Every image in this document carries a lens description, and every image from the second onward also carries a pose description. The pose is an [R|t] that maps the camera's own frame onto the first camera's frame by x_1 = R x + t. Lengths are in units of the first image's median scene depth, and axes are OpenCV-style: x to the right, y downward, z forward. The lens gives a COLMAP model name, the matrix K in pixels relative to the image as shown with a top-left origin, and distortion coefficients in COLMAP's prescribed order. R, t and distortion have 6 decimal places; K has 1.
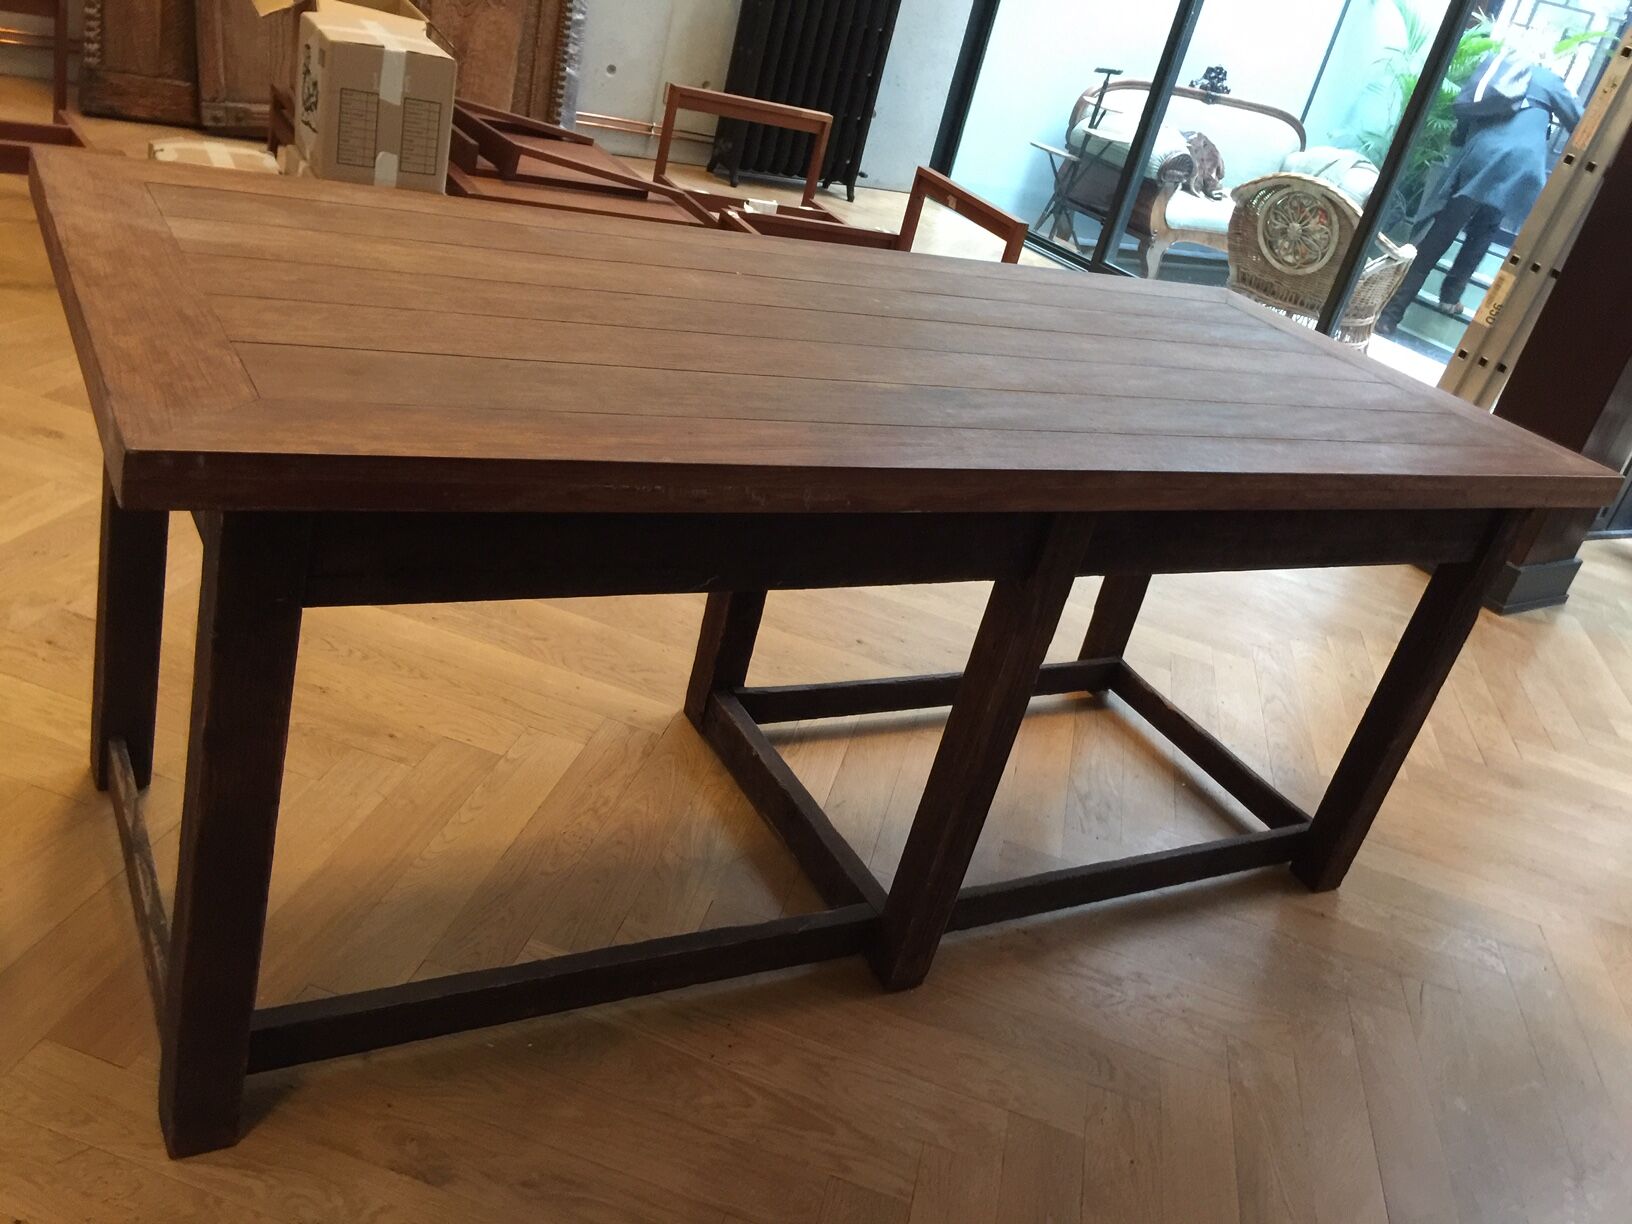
lens RADIAL K [[1402.3, 0, 816.0], [0, 1402.3, 612.0], [0, 0, 1]] dist [0.105914, -0.178628]
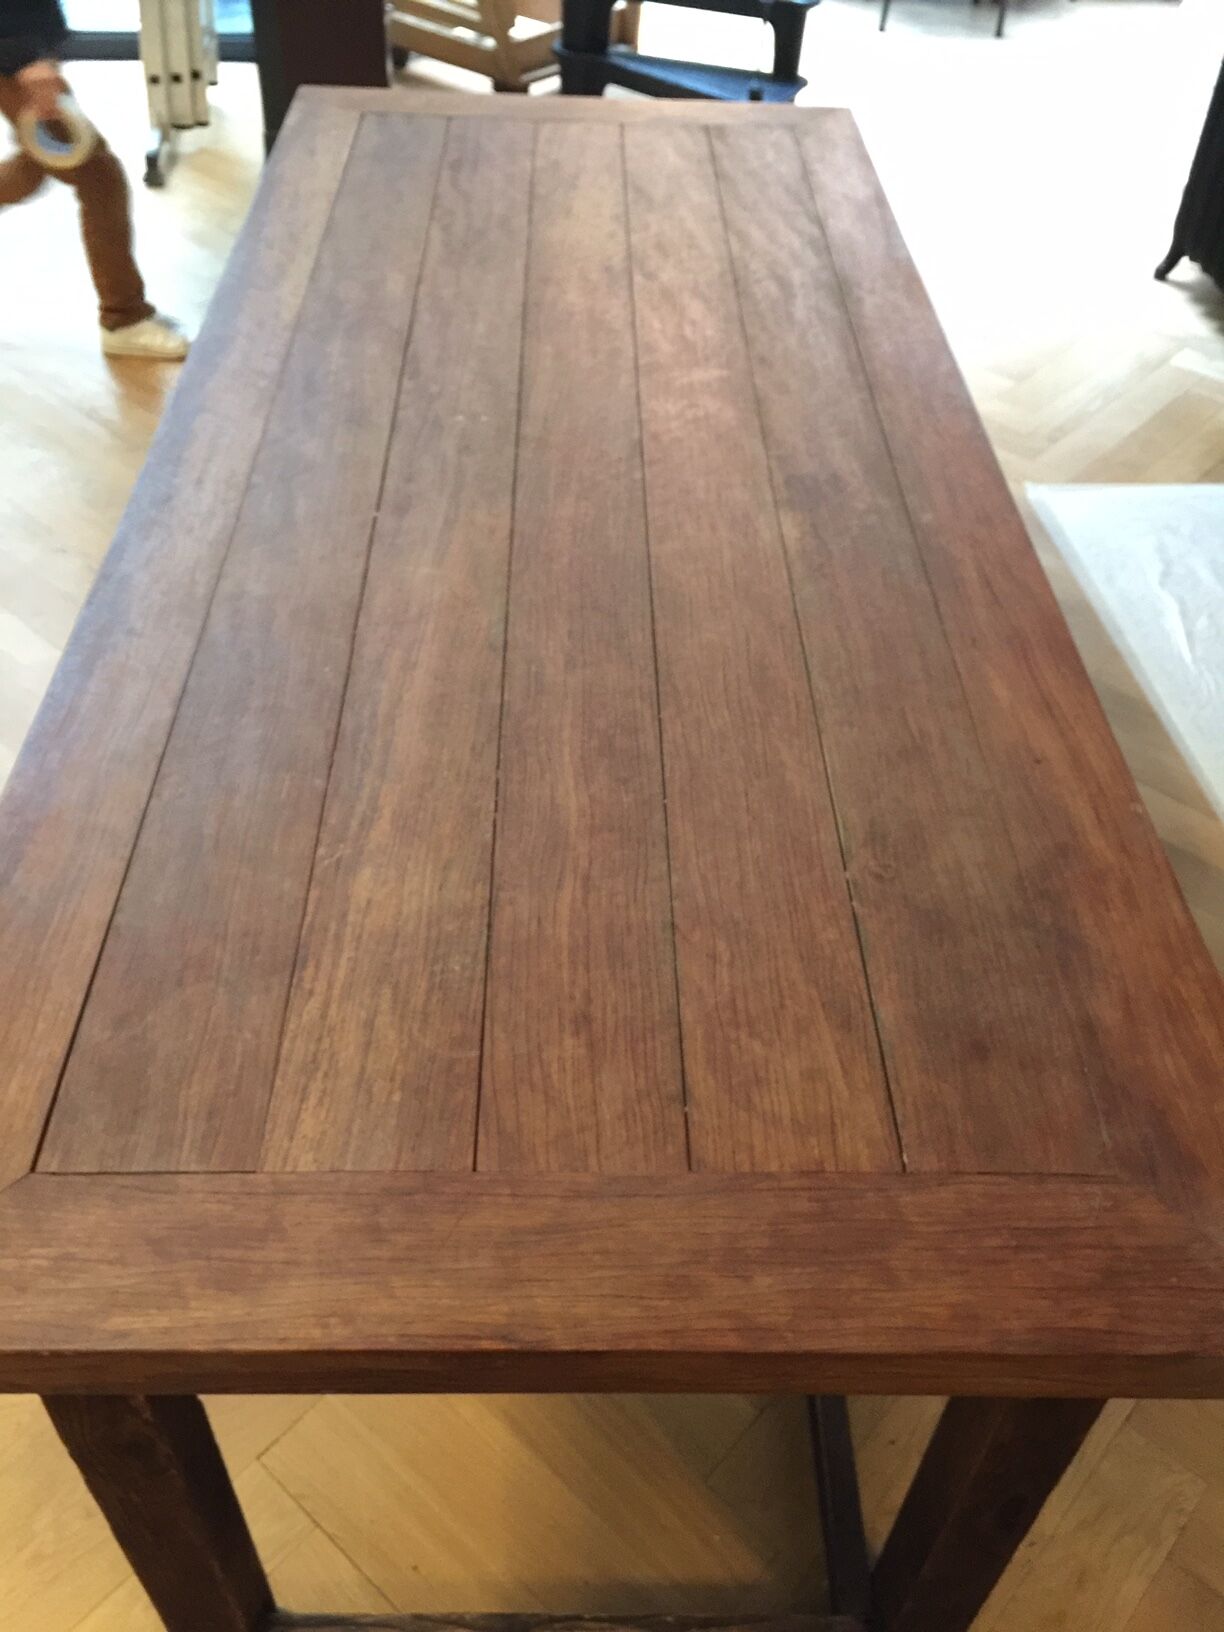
lens RADIAL K [[1409.9, 0, 612.0], [0, 1409.9, 816.0], [0, 0, 1]] dist [0.089203, -0.132285]
pose [[0.477927, -0.747462, 0.461396, -0.538704], [0.460225, 0.660479, 0.593263, -0.624146], [-0.748184, -0.071191, 0.659661, 0.545491]]
